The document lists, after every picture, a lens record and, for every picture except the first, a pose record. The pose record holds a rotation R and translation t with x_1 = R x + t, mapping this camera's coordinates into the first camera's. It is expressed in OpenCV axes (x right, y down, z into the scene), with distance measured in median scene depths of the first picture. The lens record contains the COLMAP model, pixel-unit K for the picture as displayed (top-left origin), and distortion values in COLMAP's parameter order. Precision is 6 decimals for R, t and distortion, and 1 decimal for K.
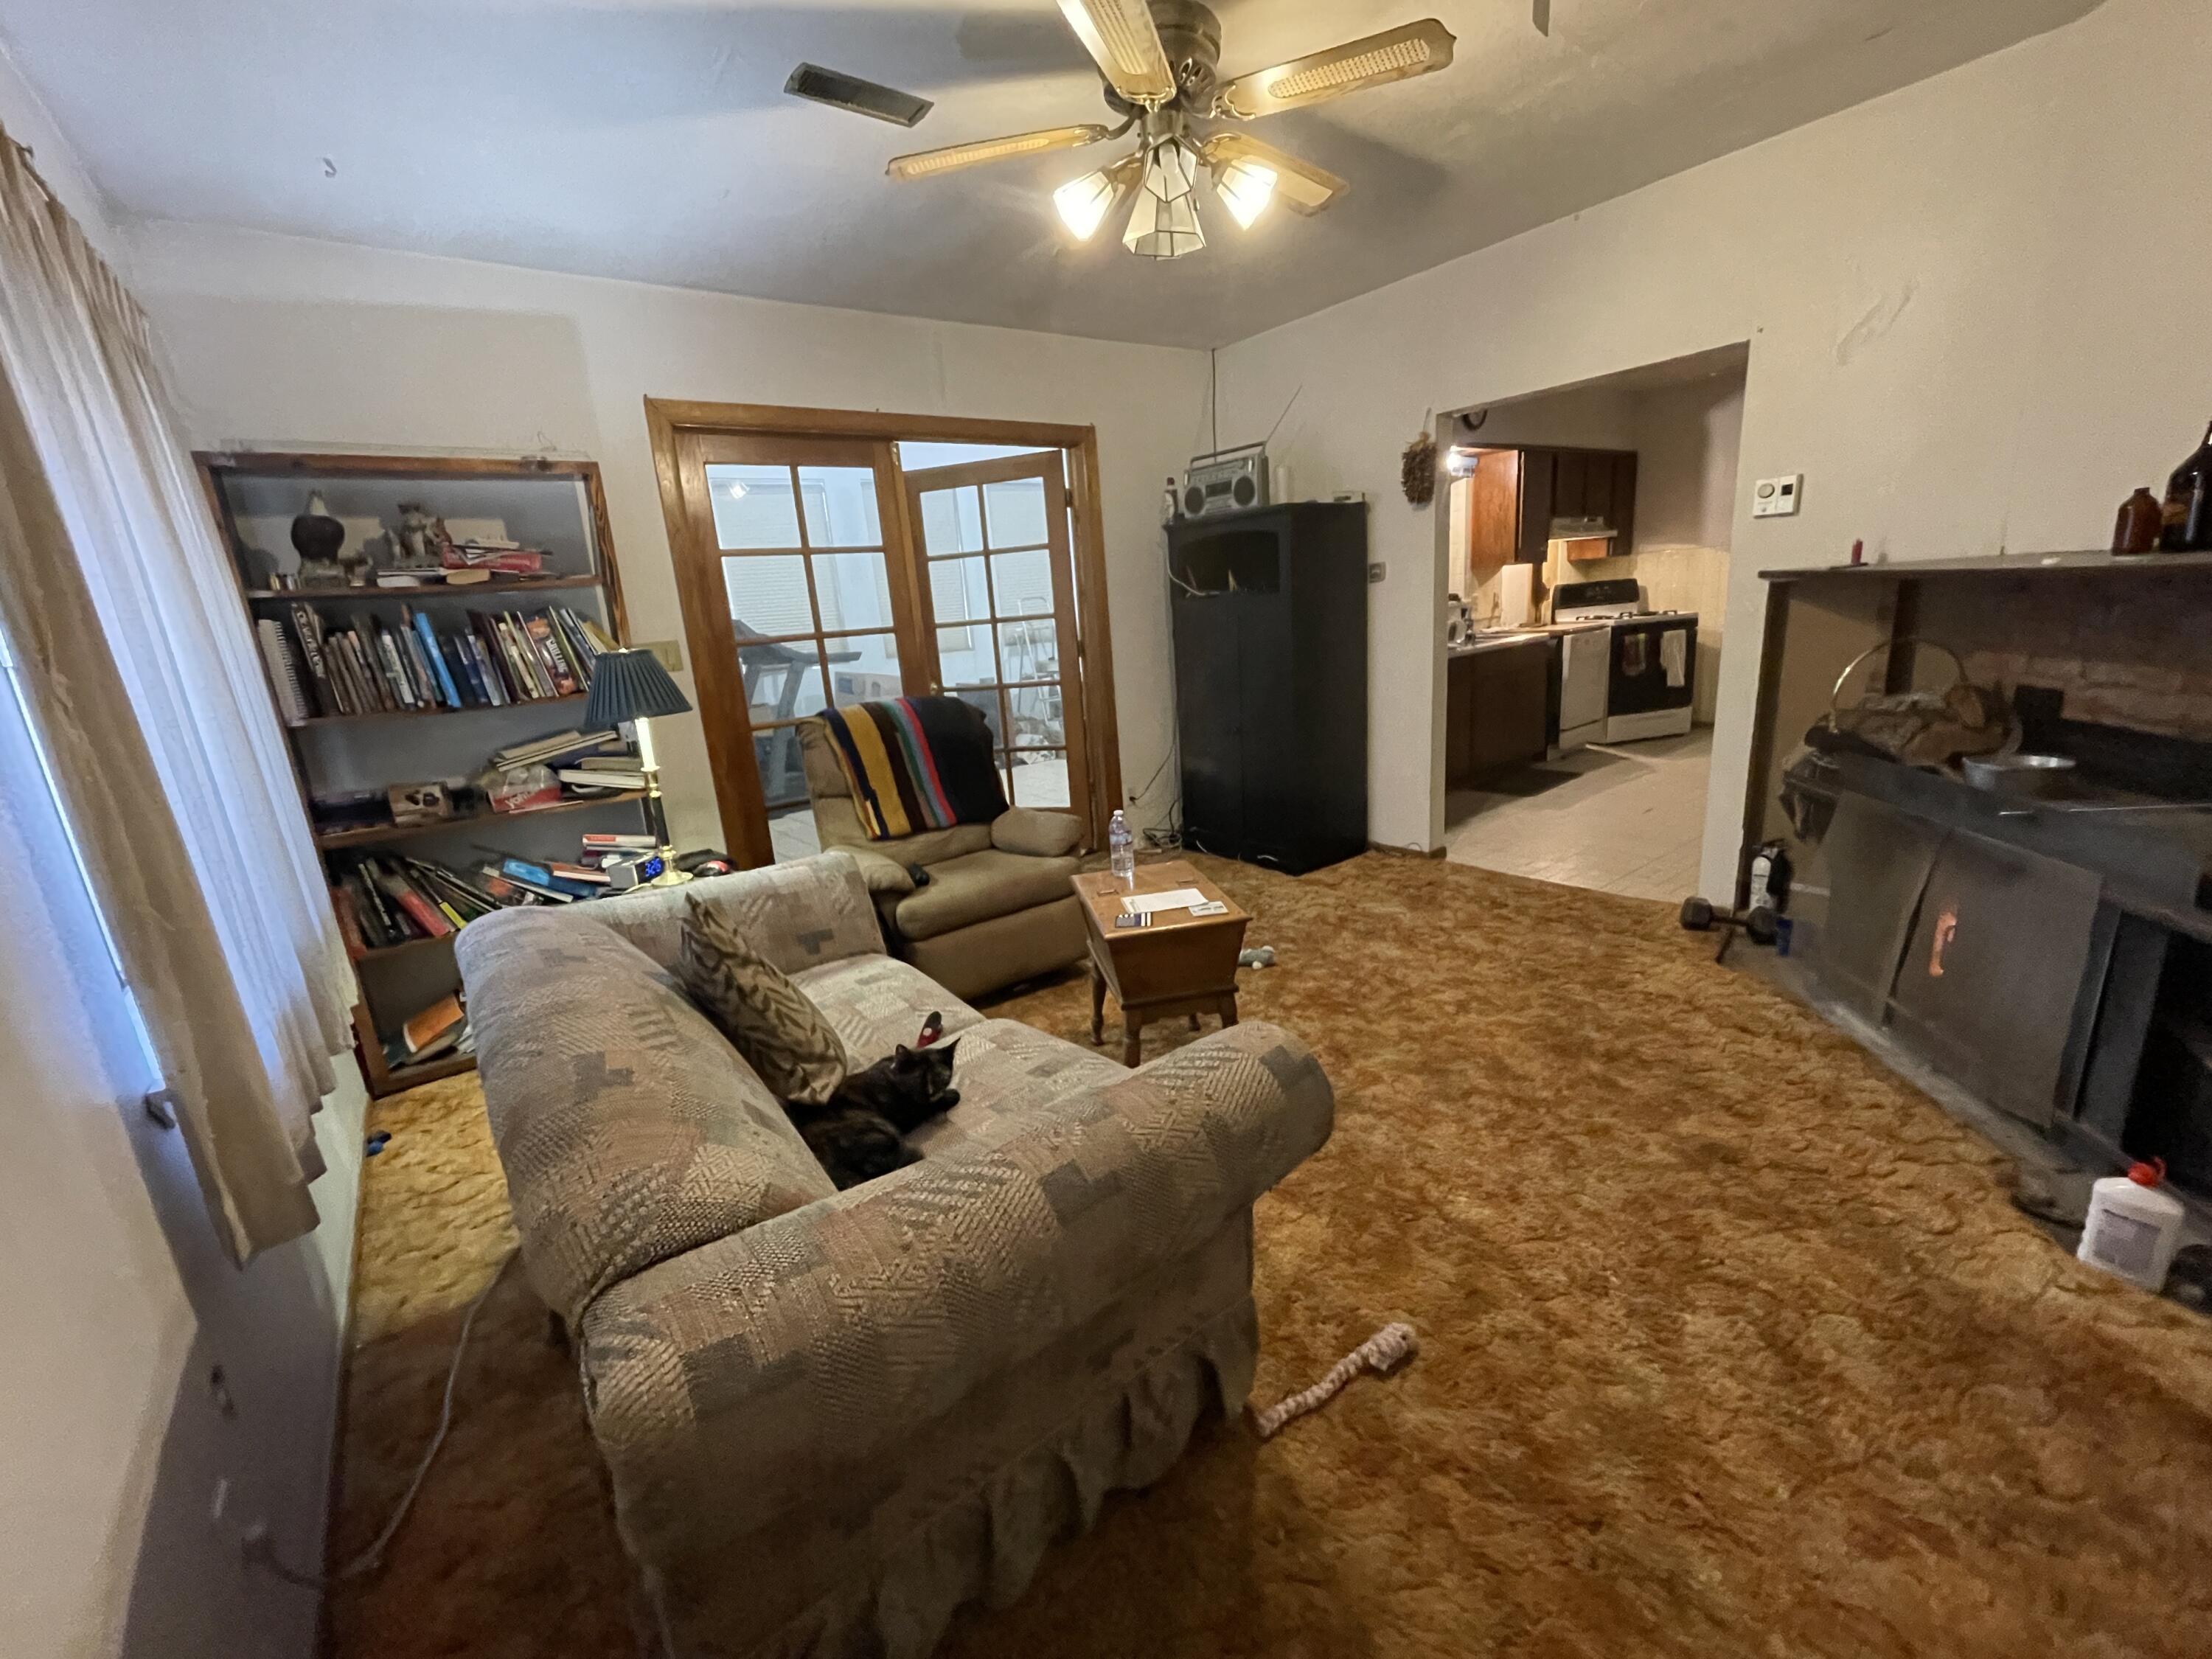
lens RADIAL K [[896.6, 0, 1102.0], [0, 896.6, 831.5], [0, 0, 1]] dist [-0.002238, -0.000106]
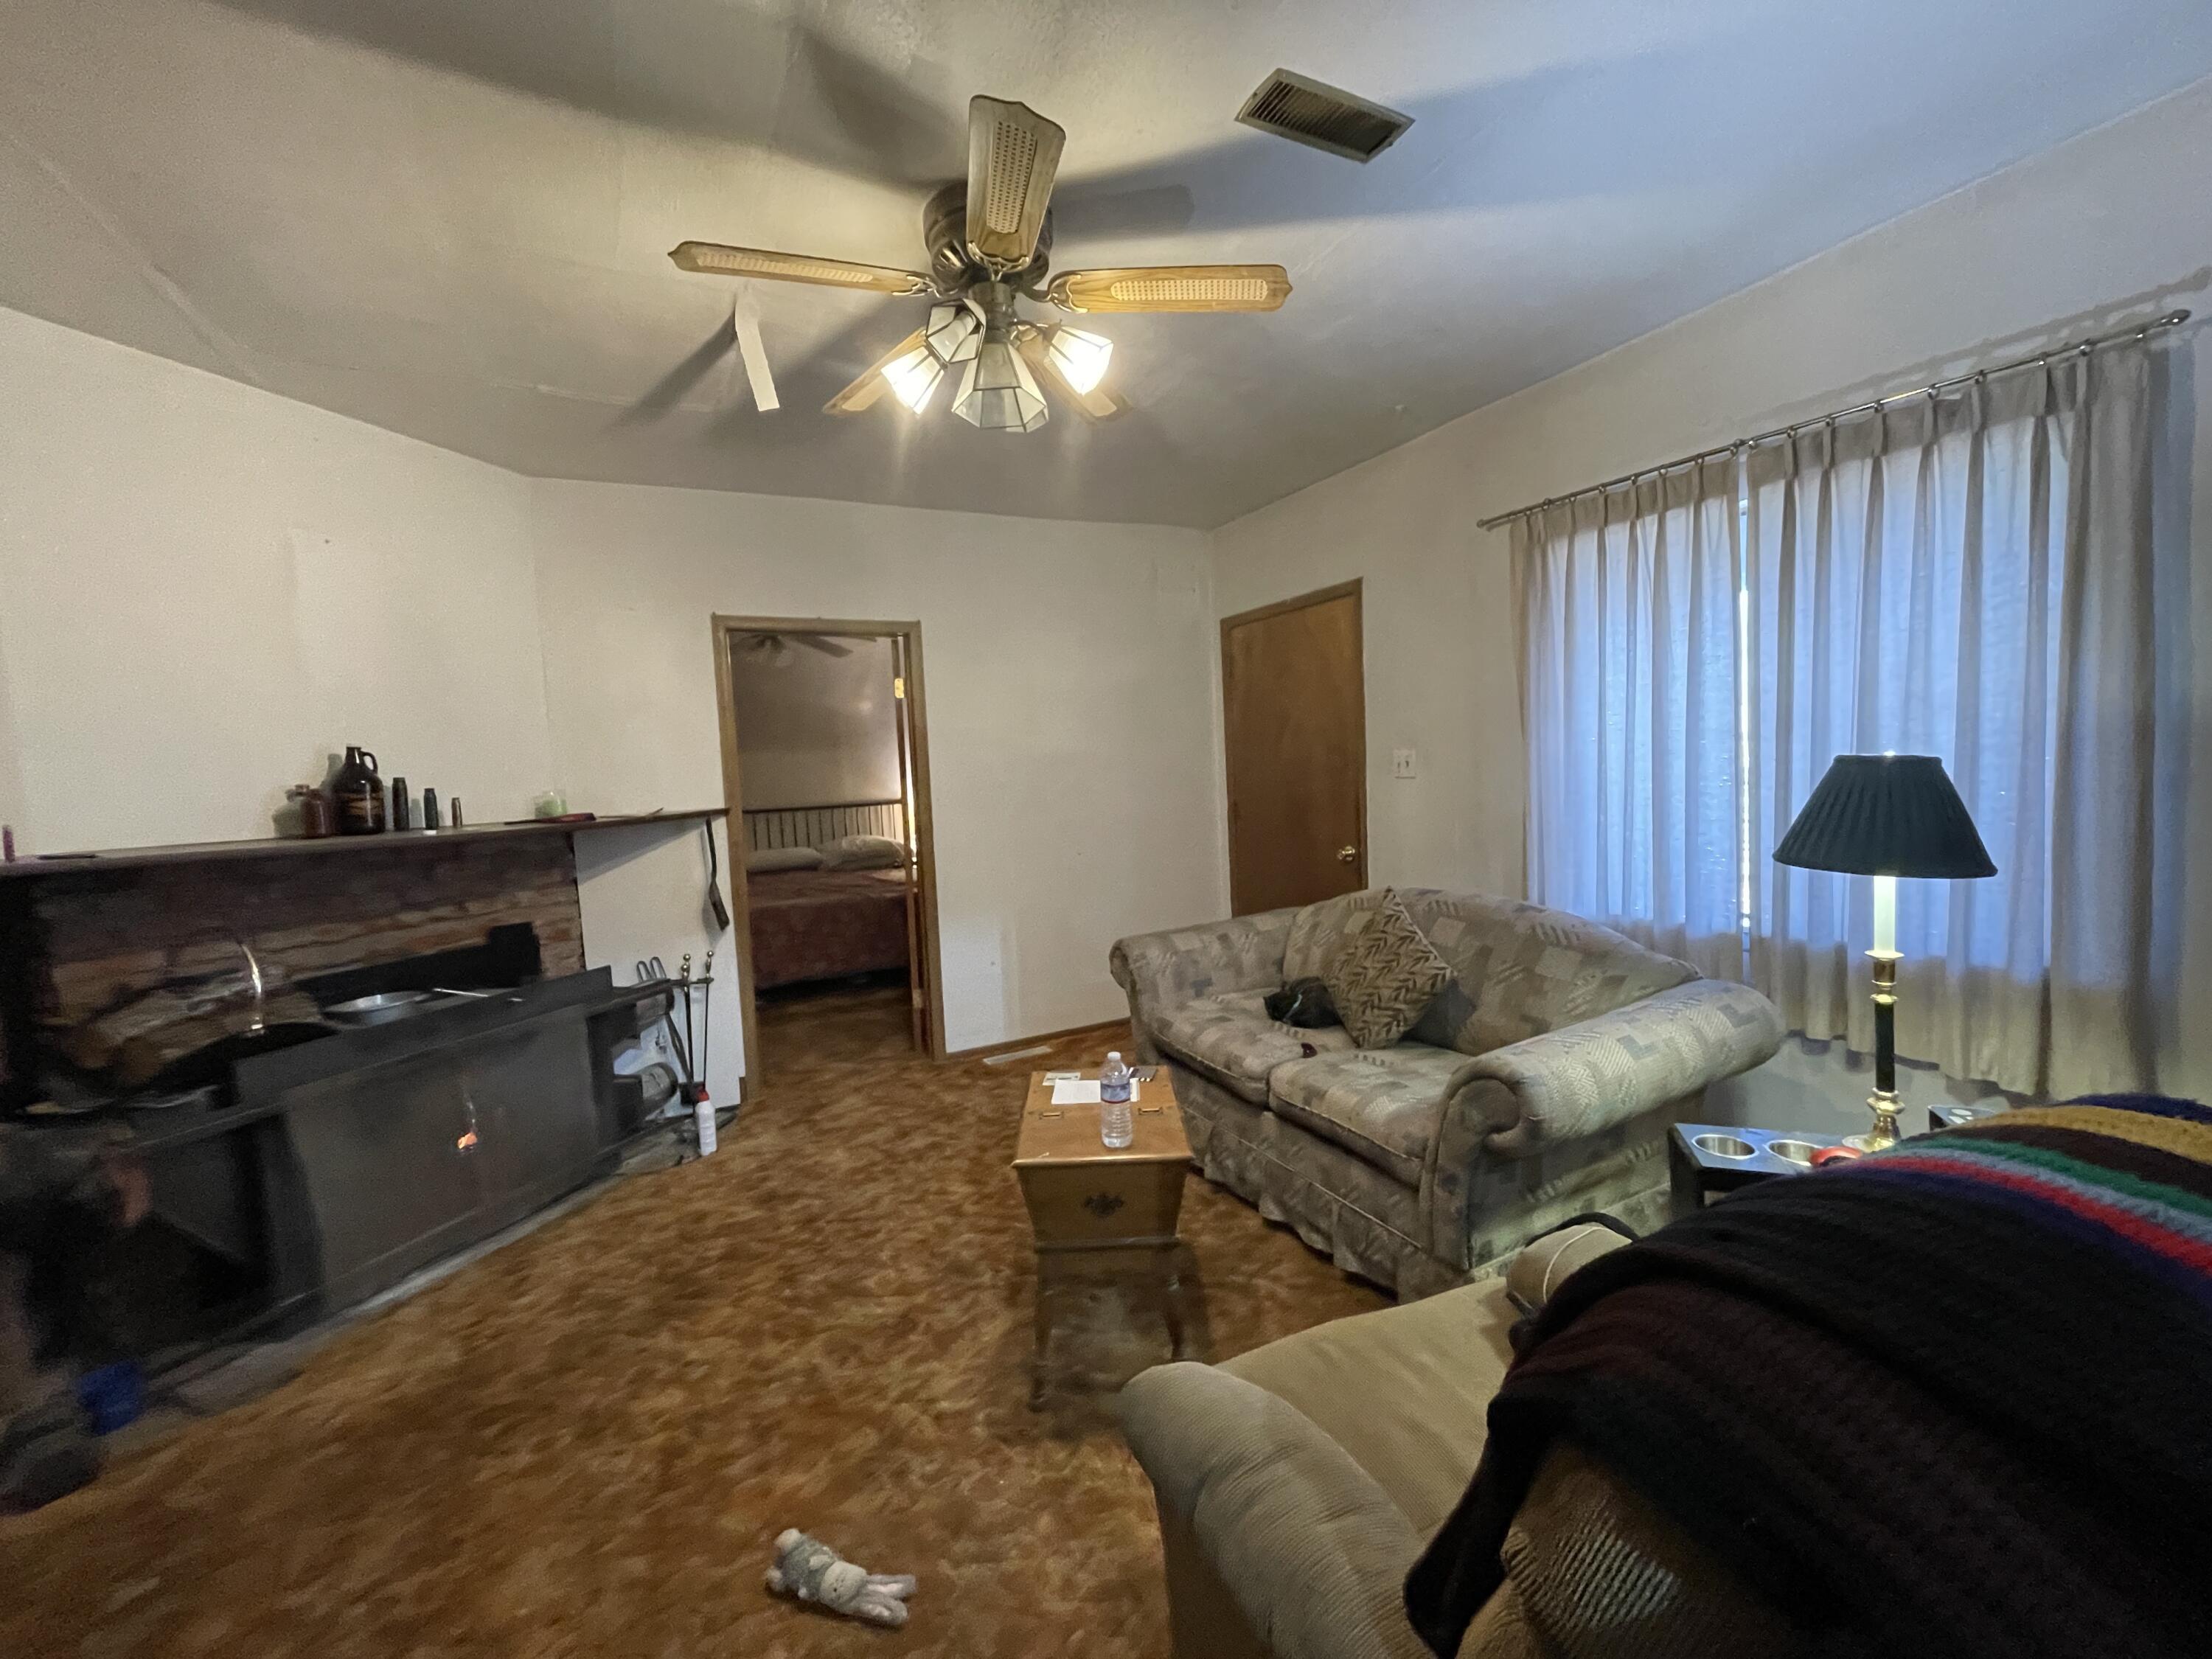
lens RADIAL K [[892.7, 0, 1099.5], [0, 892.7, 833.7], [0, 0, 1]] dist [-0.000192, 0.000111]
pose [[-0.974381, 0.112483, 0.194755, -0.099244], [0.167787, 0.940201, 0.296428, -0.306102], [-0.149766, 0.321511, -0.934987, 1.213454]]
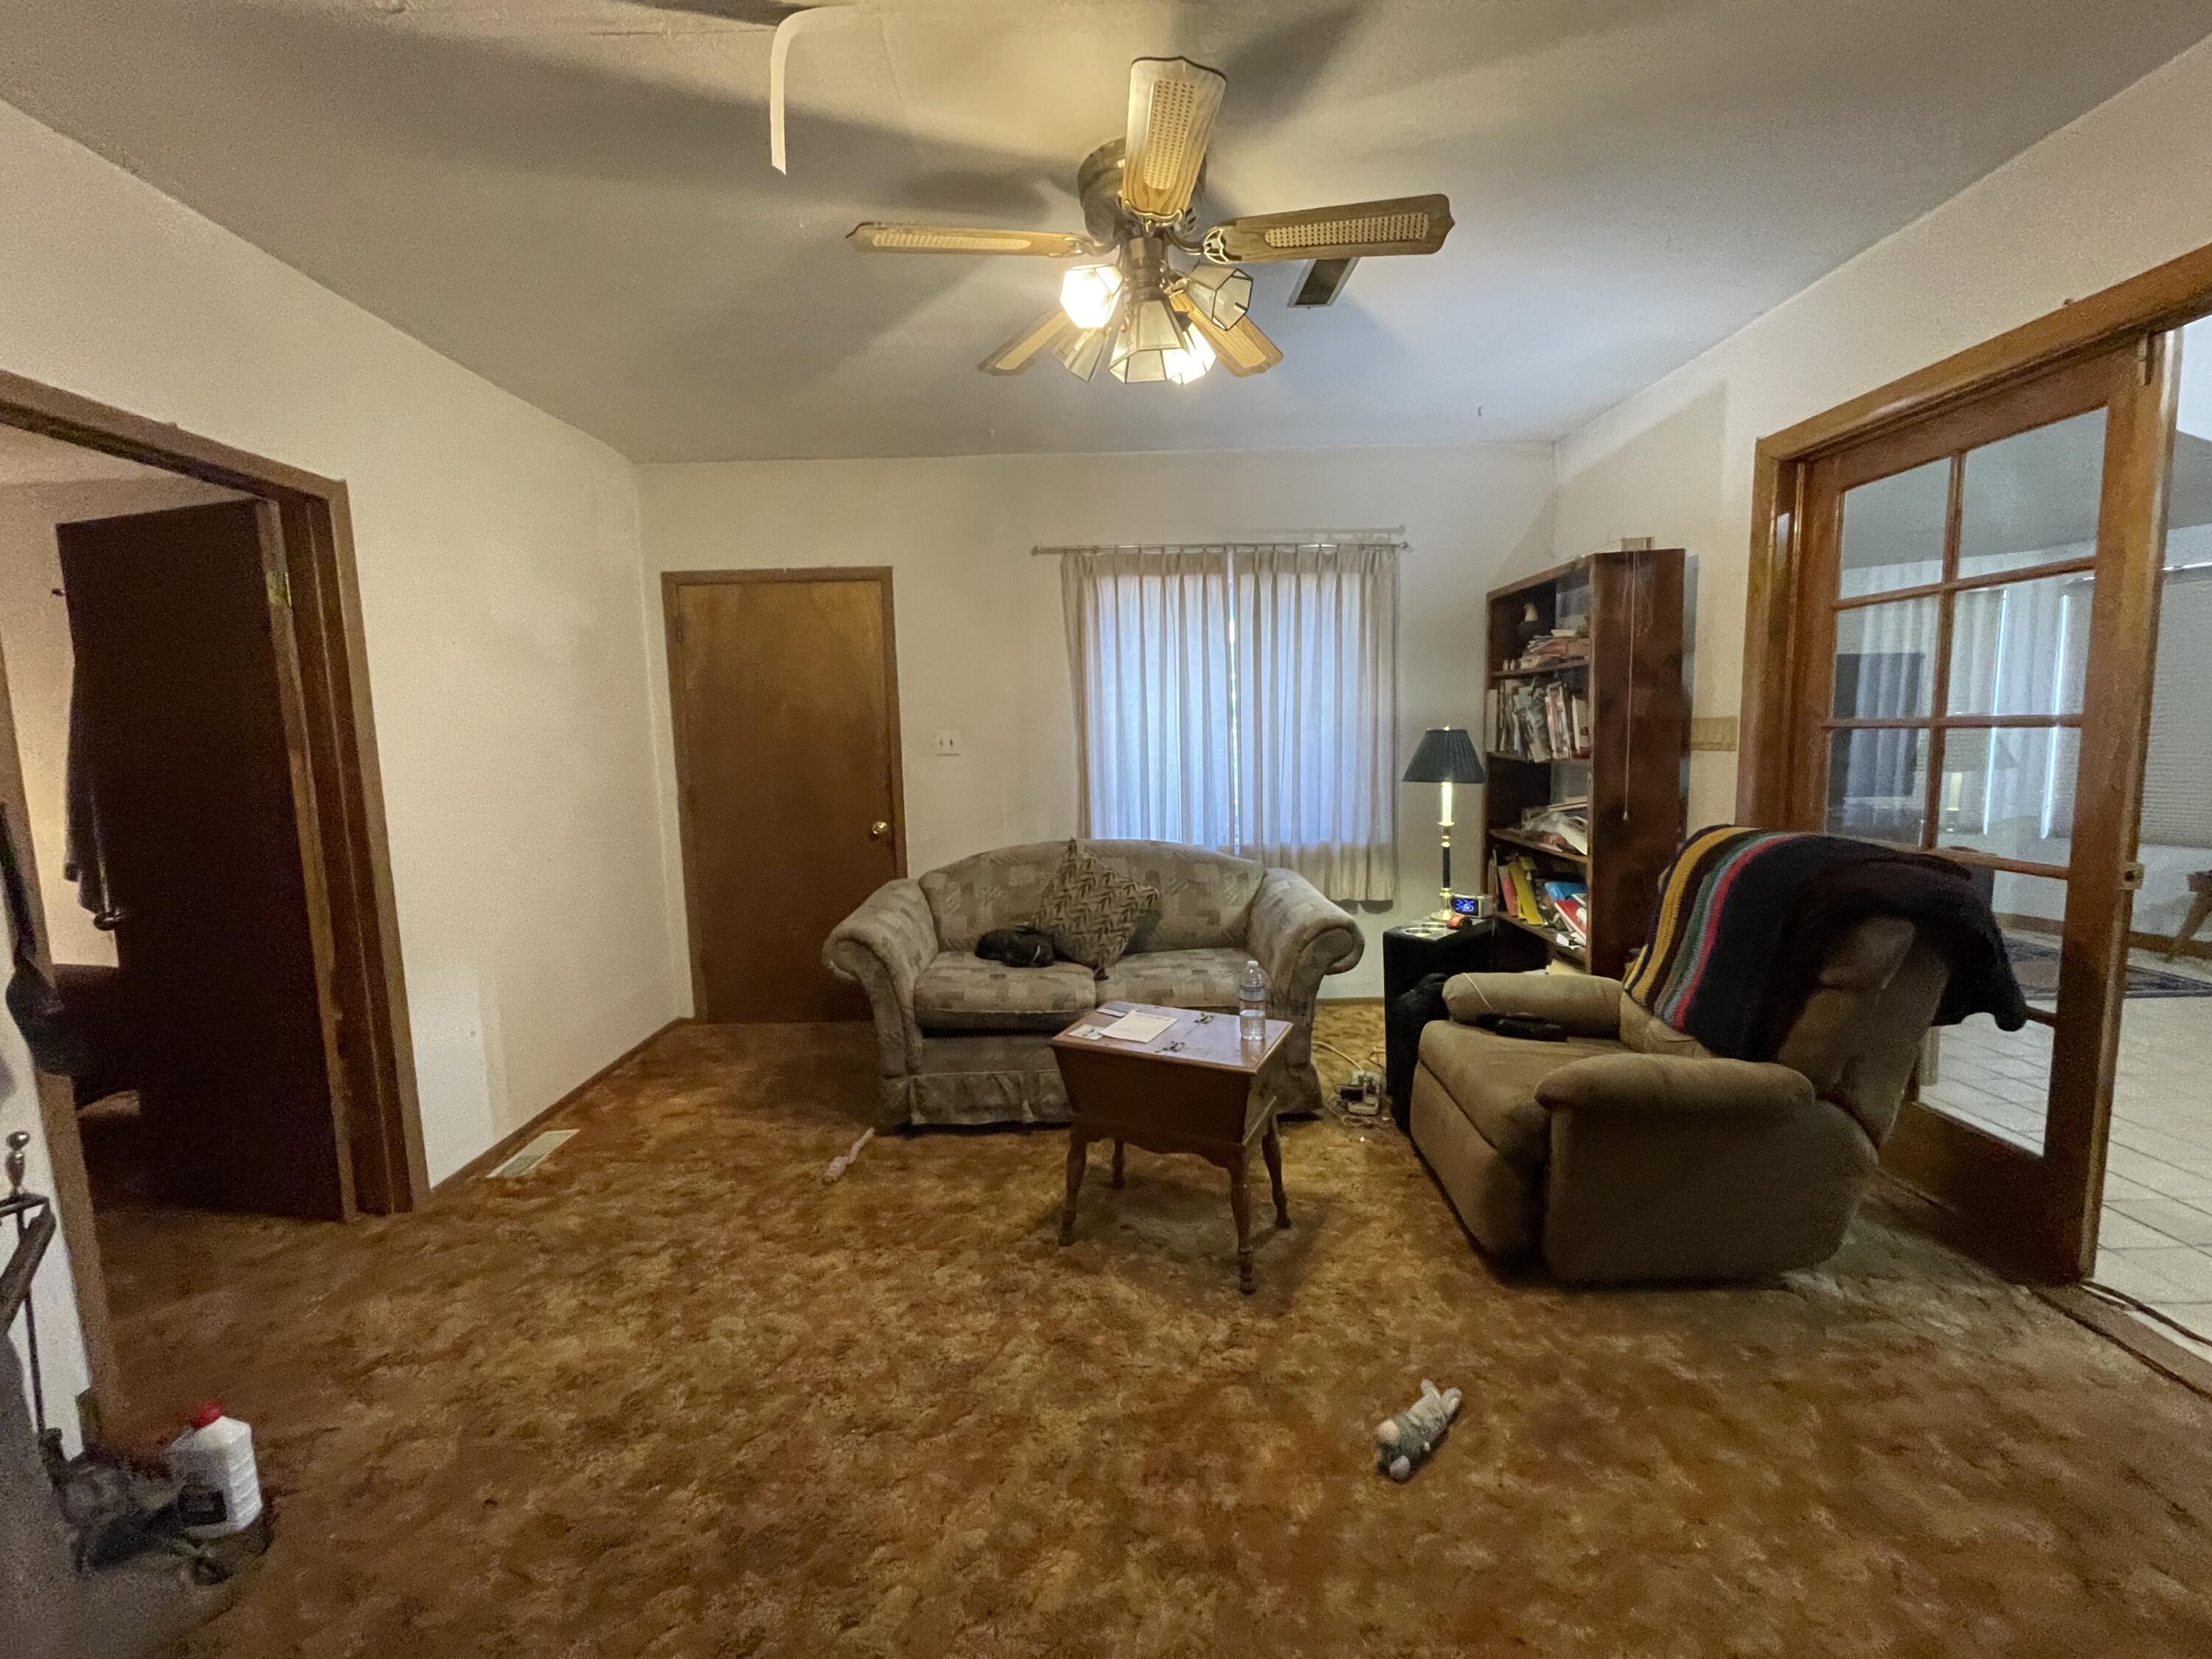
lens RADIAL K [[886.0, 0, 1100.5], [0, 886.0, 830.8], [0, 0, 1]] dist [-0.001560, -0.000972]
pose [[-0.597183, 0.181814, -0.781227, 0.563981], [-0.123542, 0.941500, 0.313552, -0.294158], [0.792533, 0.283763, -0.539786, 0.977844]]
